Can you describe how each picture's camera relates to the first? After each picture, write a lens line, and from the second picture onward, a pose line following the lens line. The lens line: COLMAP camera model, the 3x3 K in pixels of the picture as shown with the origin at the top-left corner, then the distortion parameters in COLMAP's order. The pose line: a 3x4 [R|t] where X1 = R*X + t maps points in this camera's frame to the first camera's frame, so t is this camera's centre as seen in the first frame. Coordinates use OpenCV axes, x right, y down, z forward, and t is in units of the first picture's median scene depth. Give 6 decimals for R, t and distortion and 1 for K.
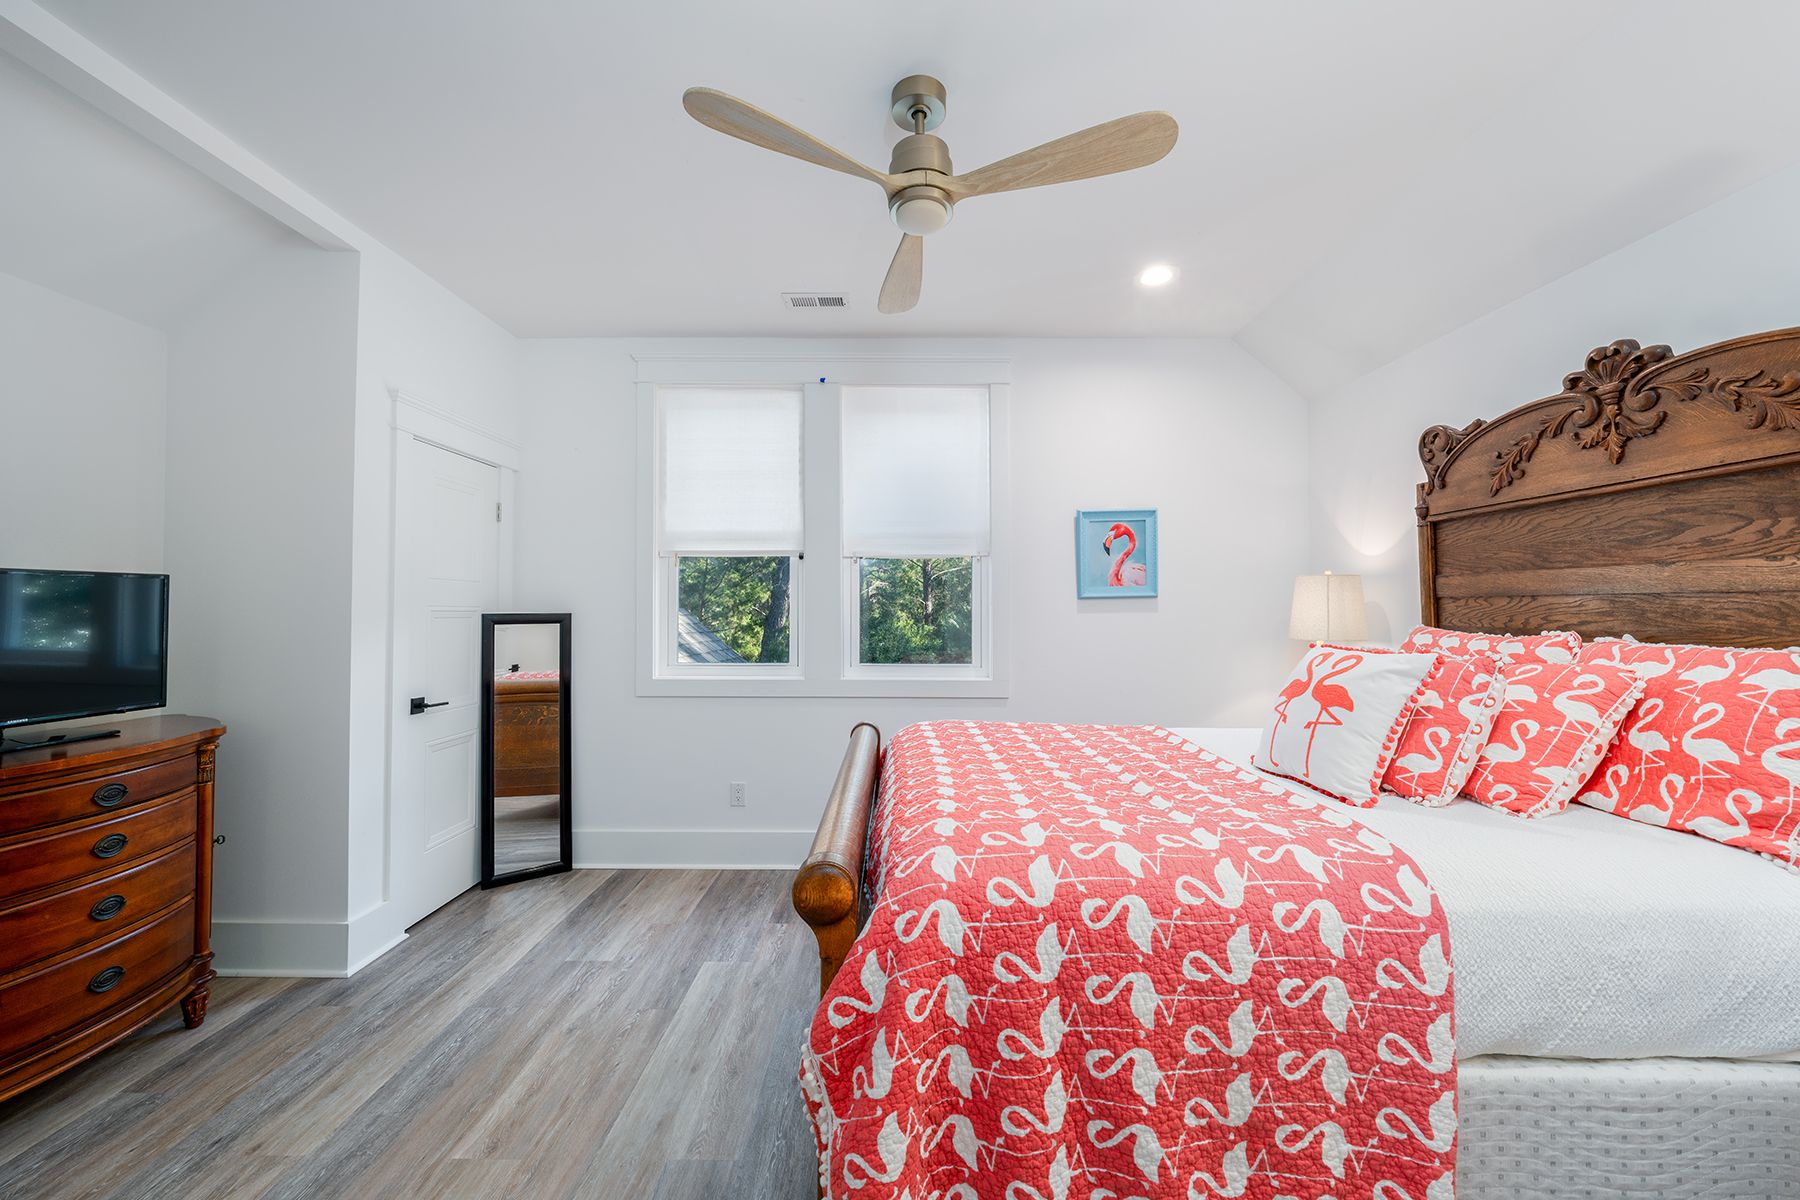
lens RADIAL K [[671.1, 0, 893.6], [0, 671.1, 598.6], [0, 0, 1]] dist [0.002879, 0.000212]
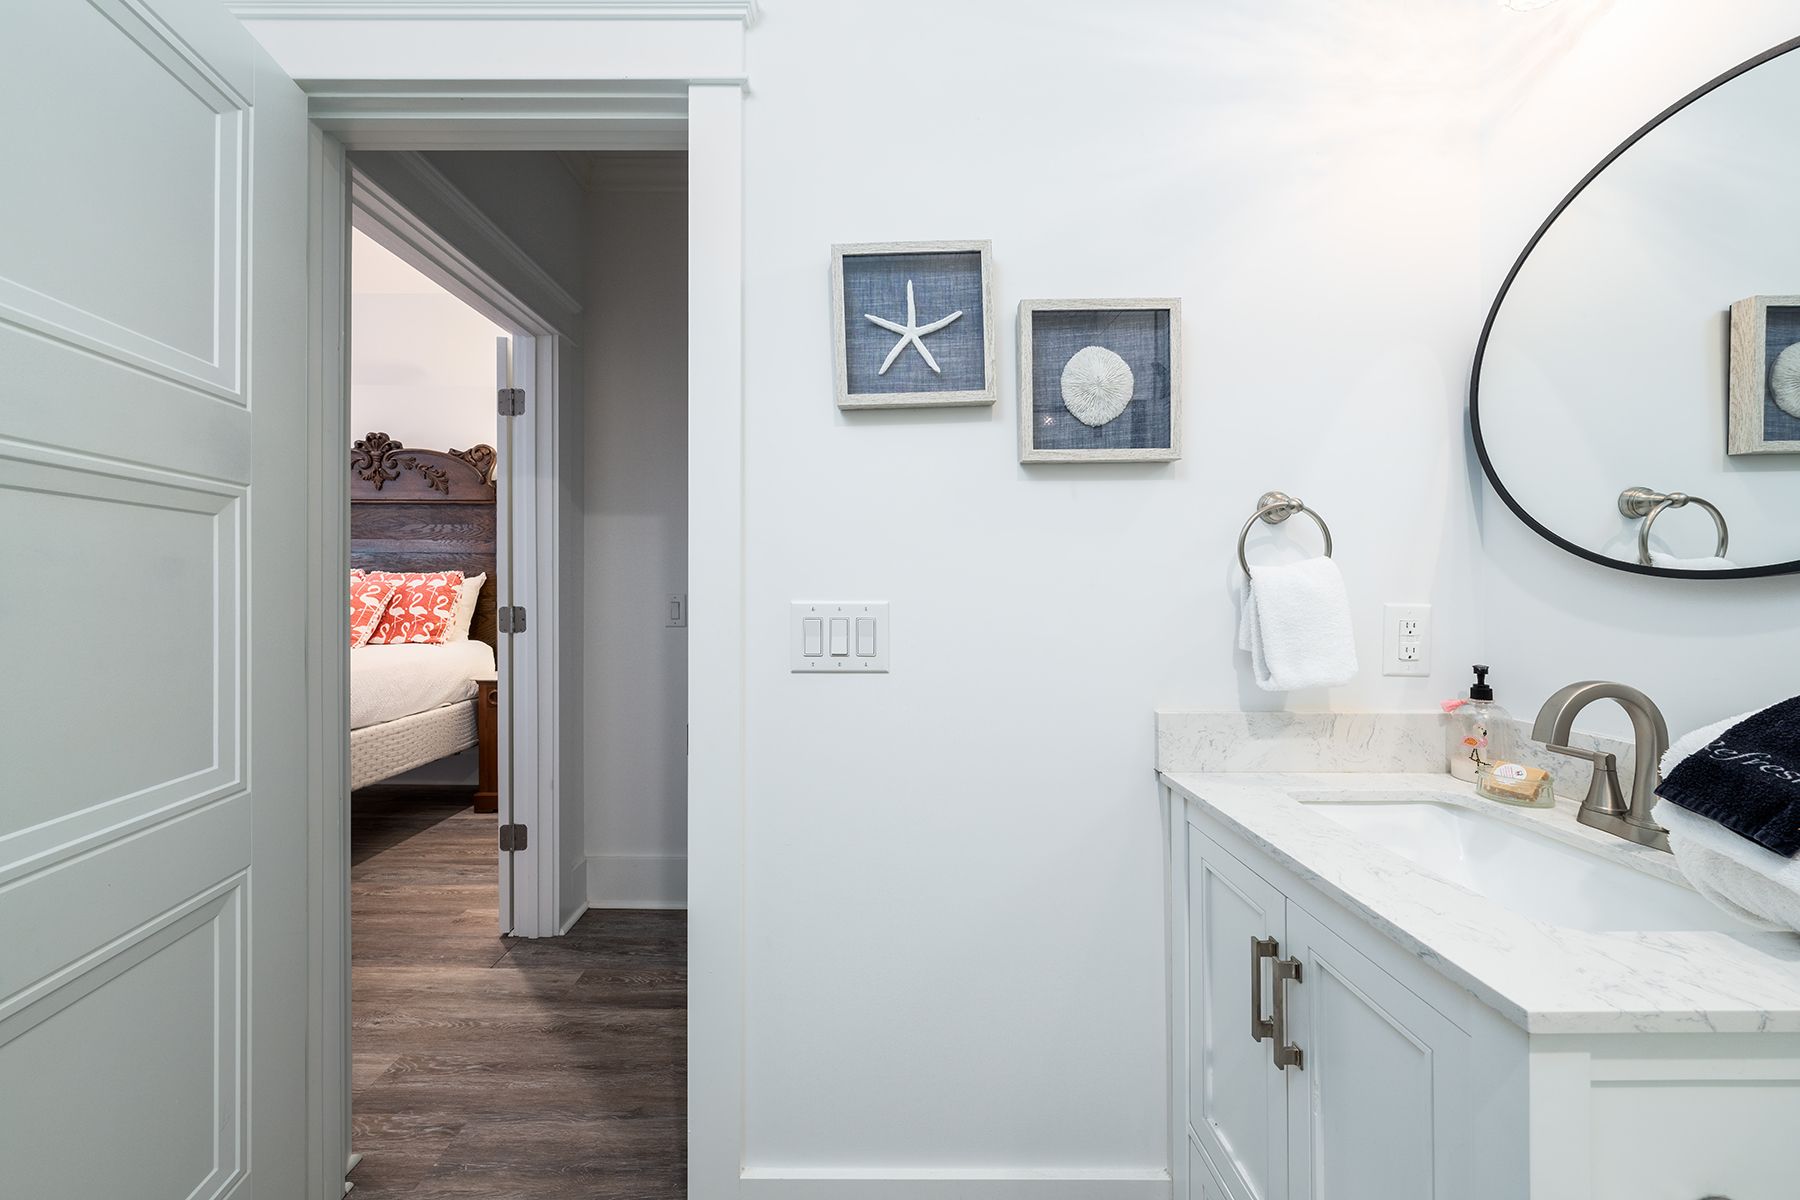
lens RADIAL K [[623.9, 0, 892.8], [0, 623.9, 590.6], [0, 0, 1]] dist [-0.000553, -0.000123]
pose [[-0.011058, 0.003171, 0.999934, -1.071488], [-0.014722, 0.999886, -0.003333, 0.114564], [-0.999830, -0.014758, -0.011010, -0.706786]]
